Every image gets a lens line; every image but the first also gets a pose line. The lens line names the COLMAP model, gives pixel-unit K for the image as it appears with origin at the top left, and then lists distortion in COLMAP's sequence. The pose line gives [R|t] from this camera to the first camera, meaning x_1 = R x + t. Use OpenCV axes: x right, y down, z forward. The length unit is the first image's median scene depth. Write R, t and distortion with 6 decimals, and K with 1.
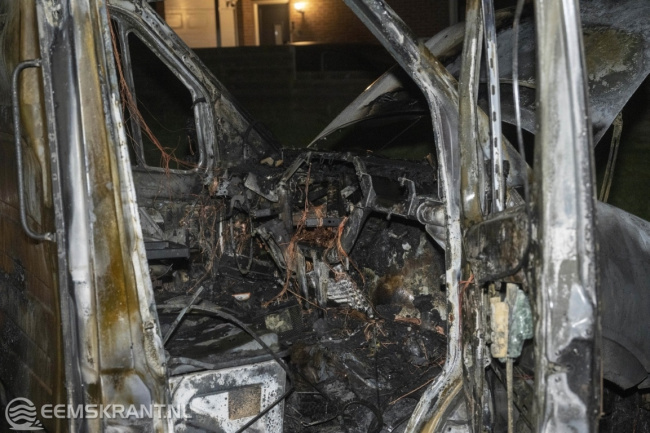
lens RADIAL K [[1005.9, 0, 325.2], [0, 1005.9, 216.1], [0, 0, 1]] dist [-0.022377, 0.000000]
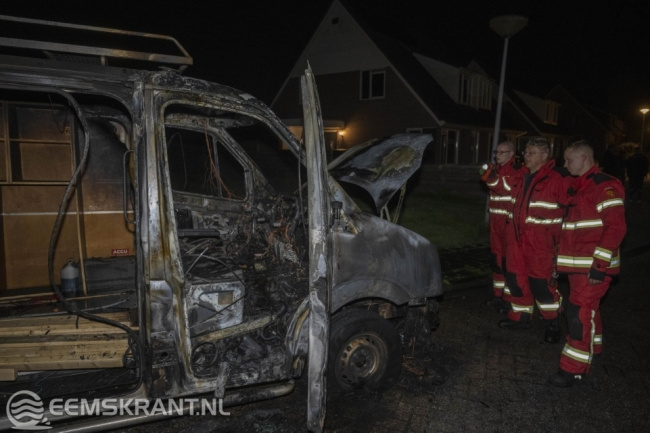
lens RADIAL K [[440.1, 0, 324.9], [0, 440.1, 218.1], [0, 0, 1]] dist [-0.012867, -0.002811]
pose [[0.996294, 0.057112, -0.064313, 0.208978], [-0.058116, 0.998214, -0.013847, -0.001613], [0.063407, 0.017533, 0.997834, -0.021957]]
